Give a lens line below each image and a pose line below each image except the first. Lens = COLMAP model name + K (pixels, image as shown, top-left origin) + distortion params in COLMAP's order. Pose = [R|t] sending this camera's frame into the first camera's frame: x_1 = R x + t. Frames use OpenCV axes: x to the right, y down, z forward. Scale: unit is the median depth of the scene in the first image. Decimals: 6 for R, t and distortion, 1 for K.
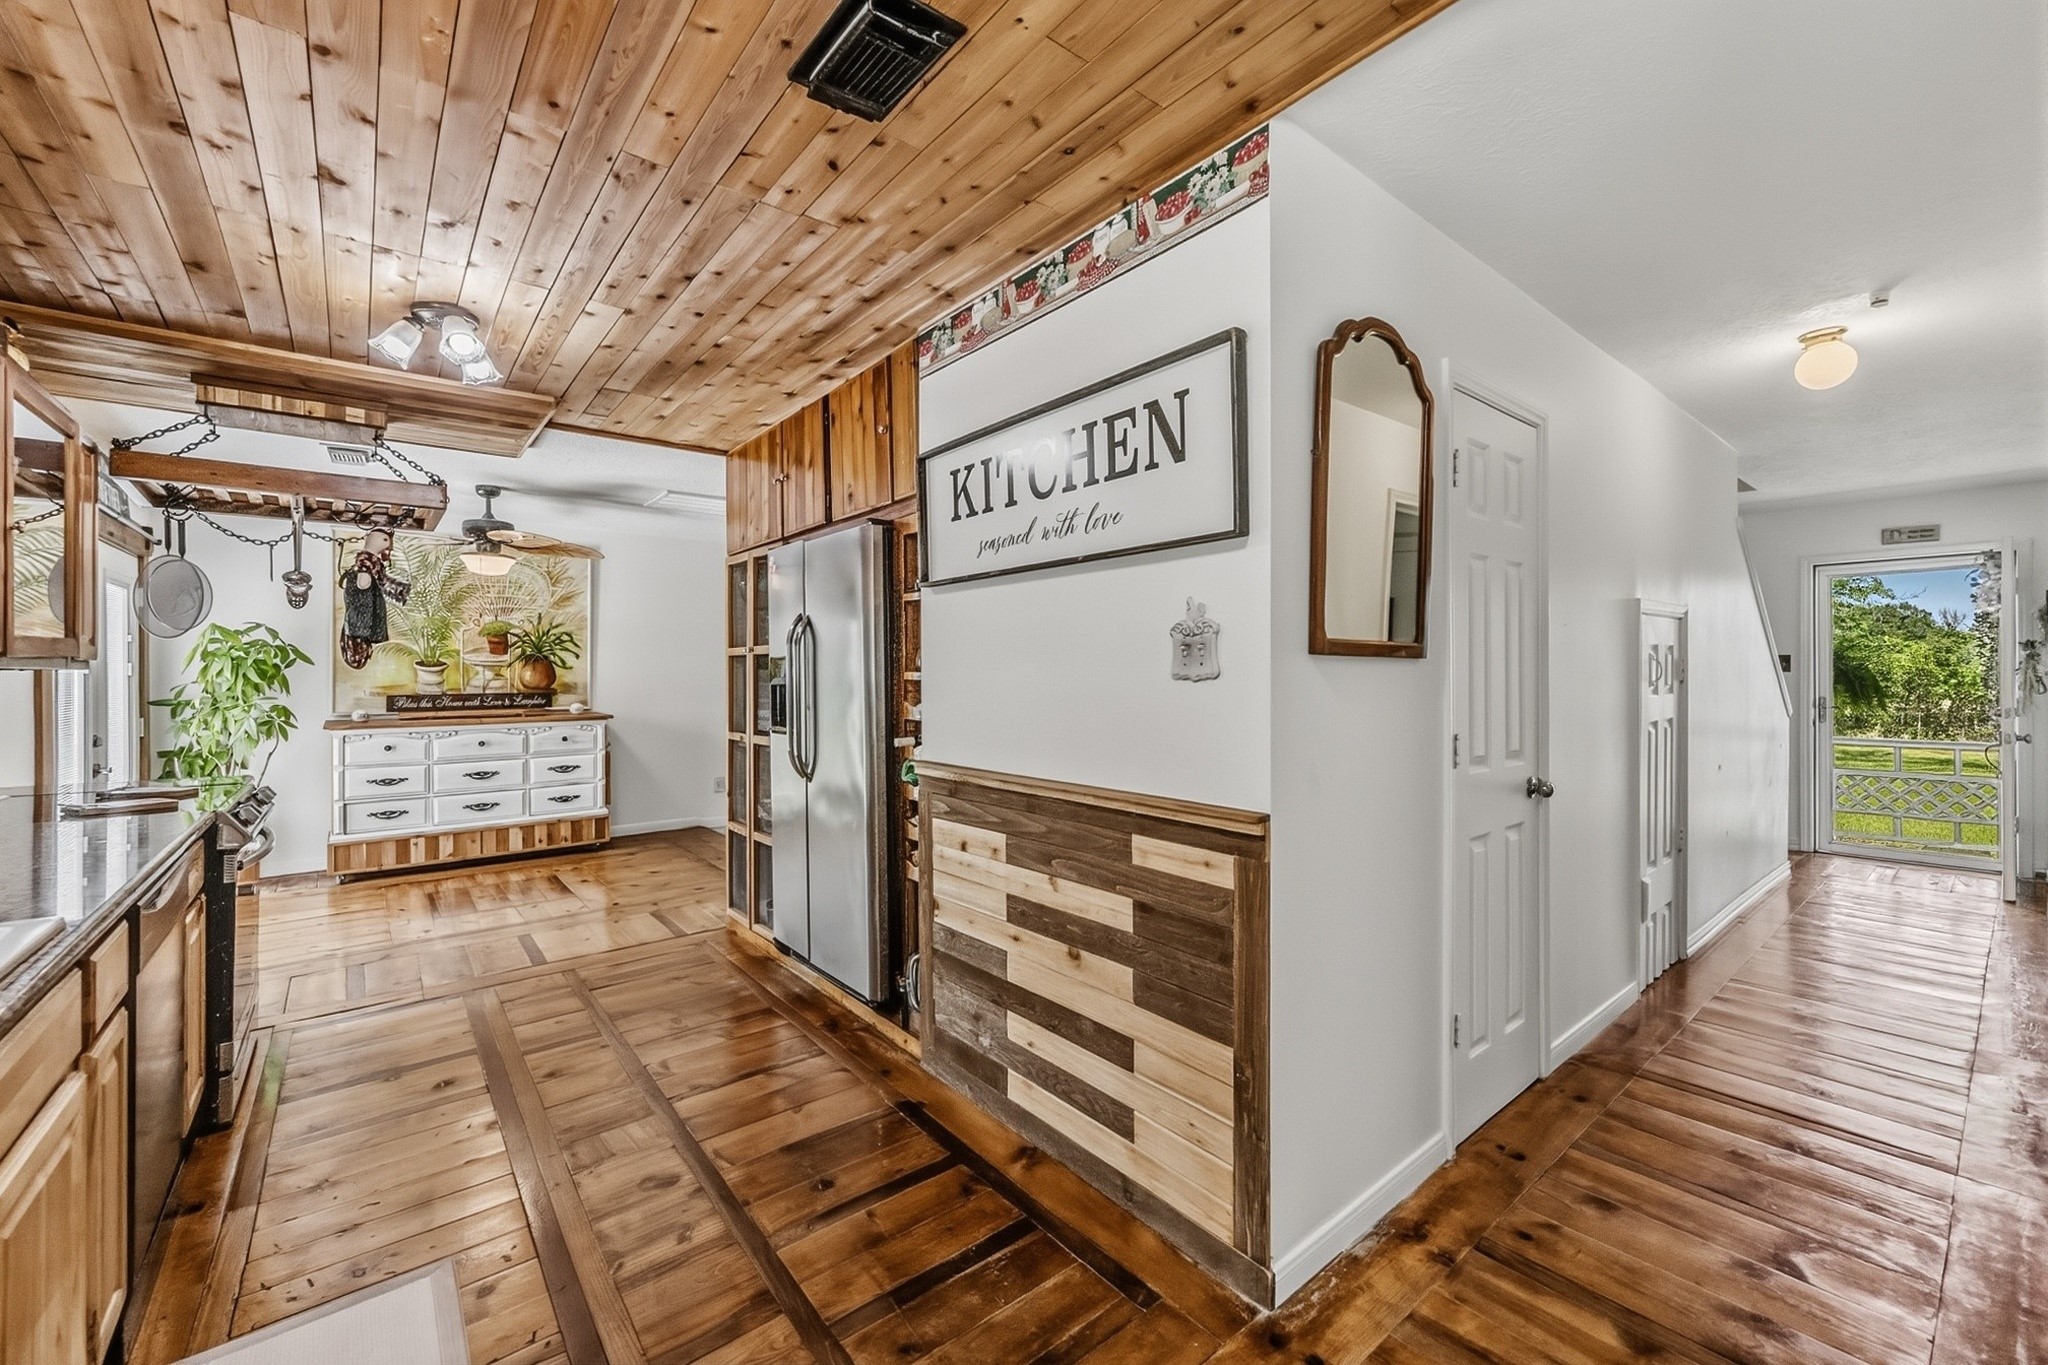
lens RADIAL K [[824.0, 0, 1019.0], [0, 824.0, 677.6], [0, 0, 1]] dist [-0.001883, -0.002355]
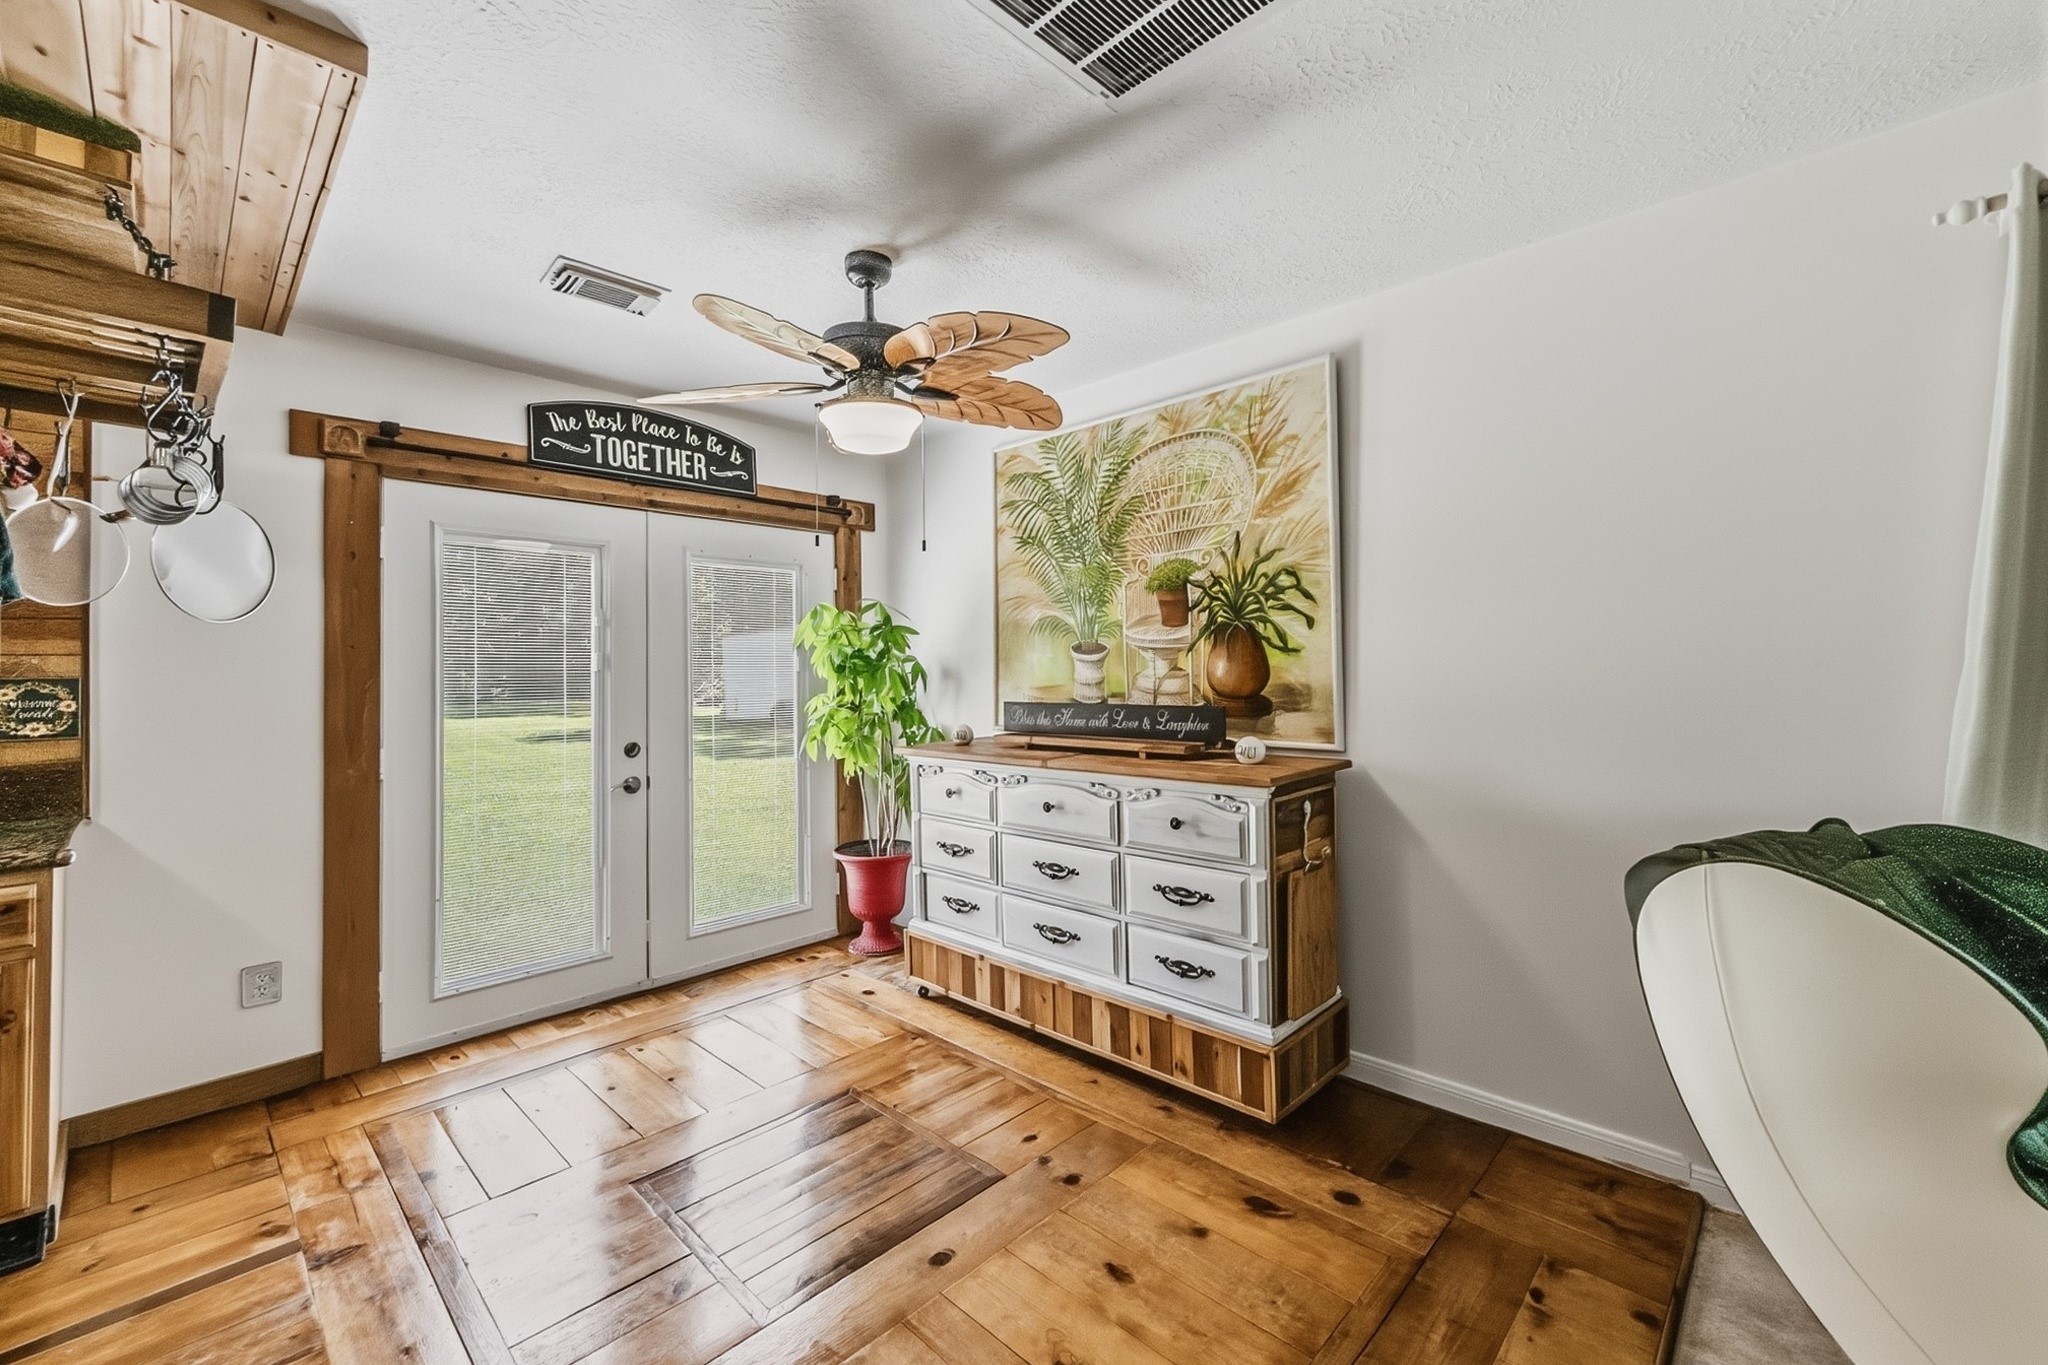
lens RADIAL K [[824.0, 0, 1023.4], [0, 824.0, 651.6], [0, 0, 1]] dist [-0.001883, -0.002355]
pose [[0.121475, -0.019757, -0.992398, -0.172787], [0.003898, 0.999804, -0.019428, -0.004229], [0.992587, -0.001508, 0.121528, 0.990897]]
